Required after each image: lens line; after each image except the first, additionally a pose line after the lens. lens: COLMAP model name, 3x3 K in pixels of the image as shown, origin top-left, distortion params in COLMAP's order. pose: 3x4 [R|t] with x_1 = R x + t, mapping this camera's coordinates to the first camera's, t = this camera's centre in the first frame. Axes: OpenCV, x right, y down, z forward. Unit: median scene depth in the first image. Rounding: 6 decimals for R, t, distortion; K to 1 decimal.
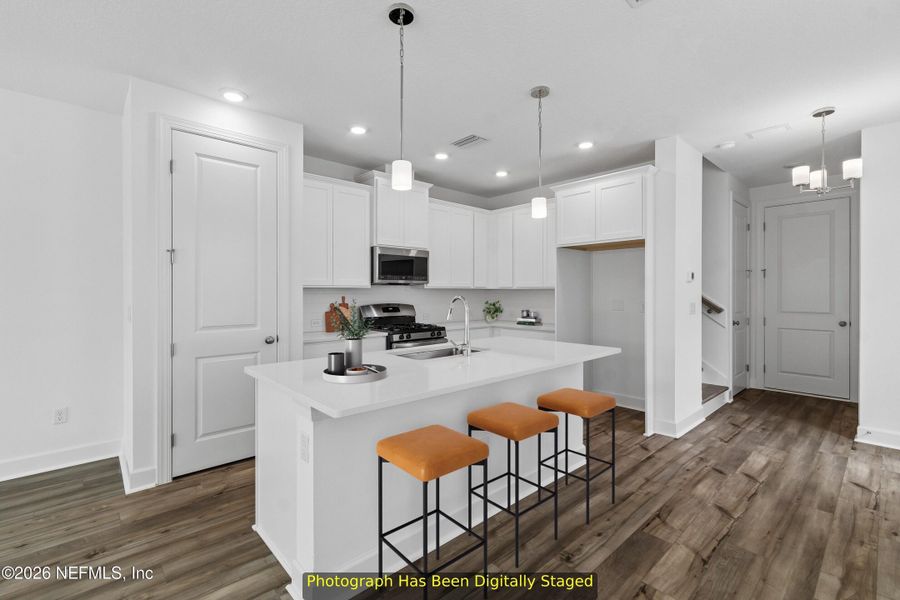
lens RADIAL K [[396.6, 0, 443.6], [0, 396.6, 296.7], [0, 0, 1]] dist [0.000496, -0.000860]
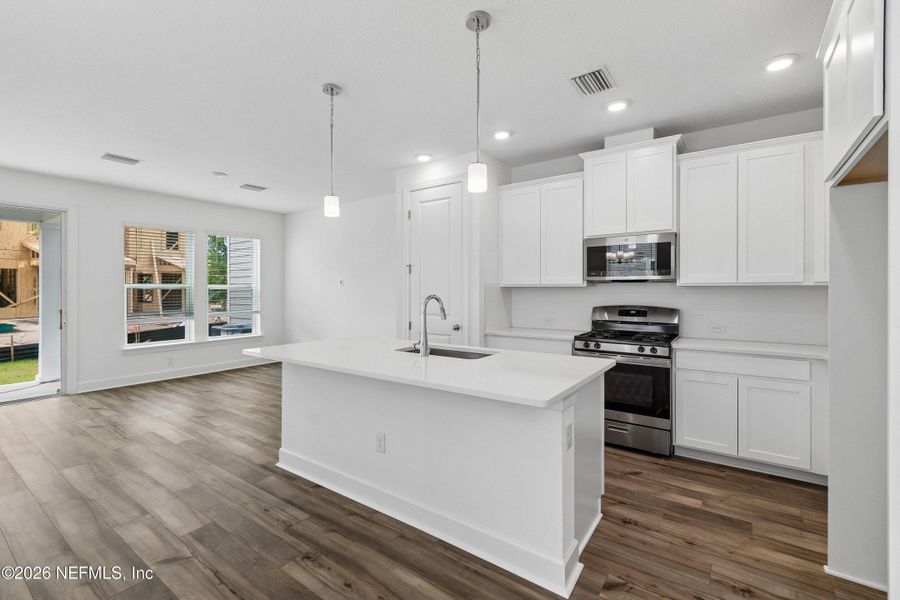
lens RADIAL K [[399.3, 0, 444.3], [0, 399.3, 291.4], [0, 0, 1]] dist [0.006274, -0.000444]
pose [[0.214523, 0.002978, -0.976715, 0.967150], [-0.015232, 0.999884, -0.000297, -0.008359], [0.976600, 0.014941, 0.214543, 0.783649]]
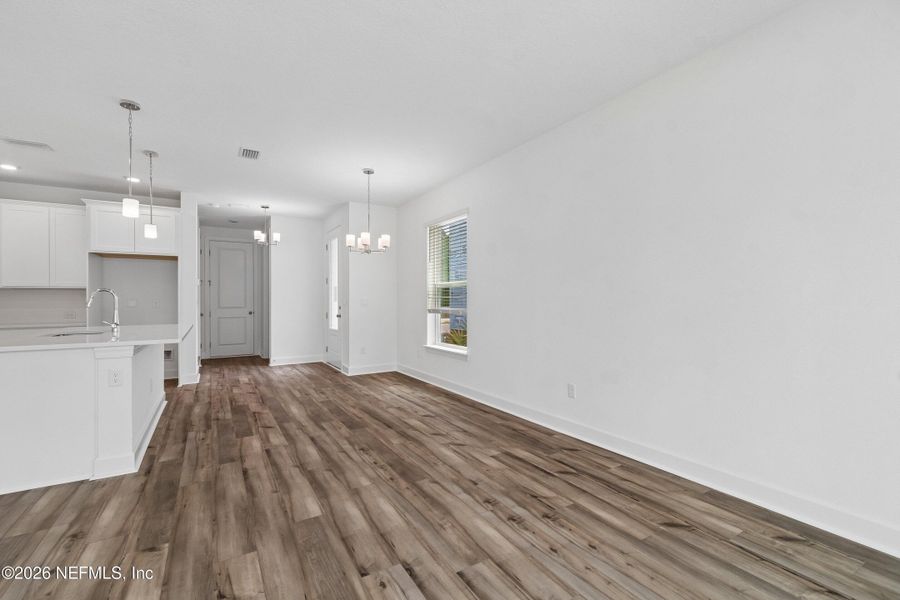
lens RADIAL K [[390.8, 0, 450.0], [0, 390.8, 300.0], [0, 0, 1]] dist [0.000860, -0.000015]
pose [[0.177943, 0.002968, 0.984036, -1.002044], [0.018427, 0.999810, -0.006348, 0.066073], [-0.983868, 0.019262, 0.177855, -0.362319]]
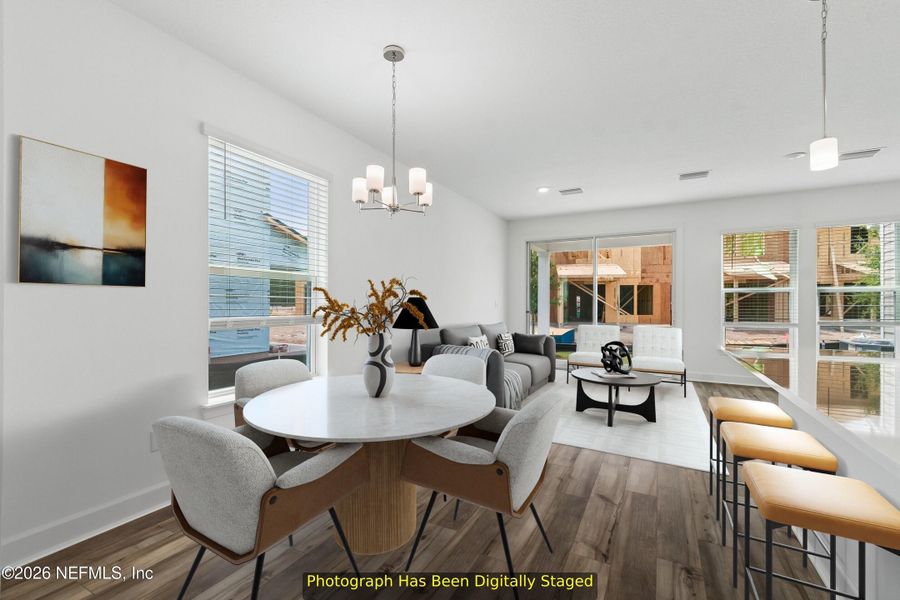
lens RADIAL K [[395.9, 0, 445.1], [0, 395.9, 301.7], [0, 0, 1]] dist [0.001612, -0.000774]
pose [[-0.940130, -0.003850, -0.340795, 0.793315], [-0.007425, 0.999930, 0.009186, 0.041868], [0.340735, 0.011166, -0.940093, 1.154963]]
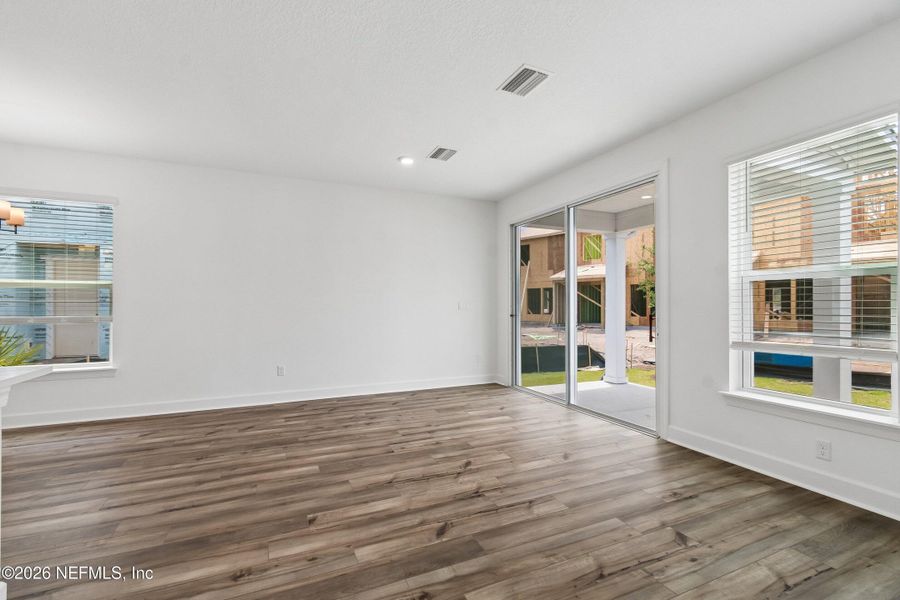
lens RADIAL K [[395.9, 0, 445.1], [0, 395.9, 301.7], [0, 0, 1]] dist [0.001612, -0.000774]
pose [[-0.953687, 0.004127, 0.300772, -0.918144], [0.006121, 0.999965, 0.005686, 0.047786], [-0.300738, 0.007264, -0.953679, 0.913300]]
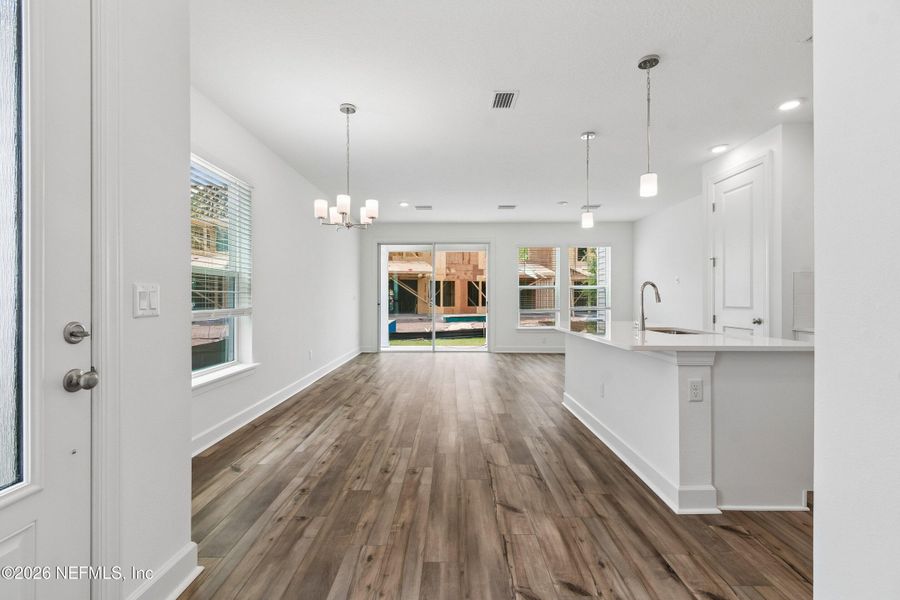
lens RADIAL K [[396.6, 0, 443.6], [0, 396.6, 296.7], [0, 0, 1]] dist [0.000496, -0.000860]
pose [[-0.679128, -0.000540, -0.734019, 1.274129], [-0.010494, 0.999905, 0.008973, 0.040196], [0.733944, 0.013797, -0.679069, 1.291251]]
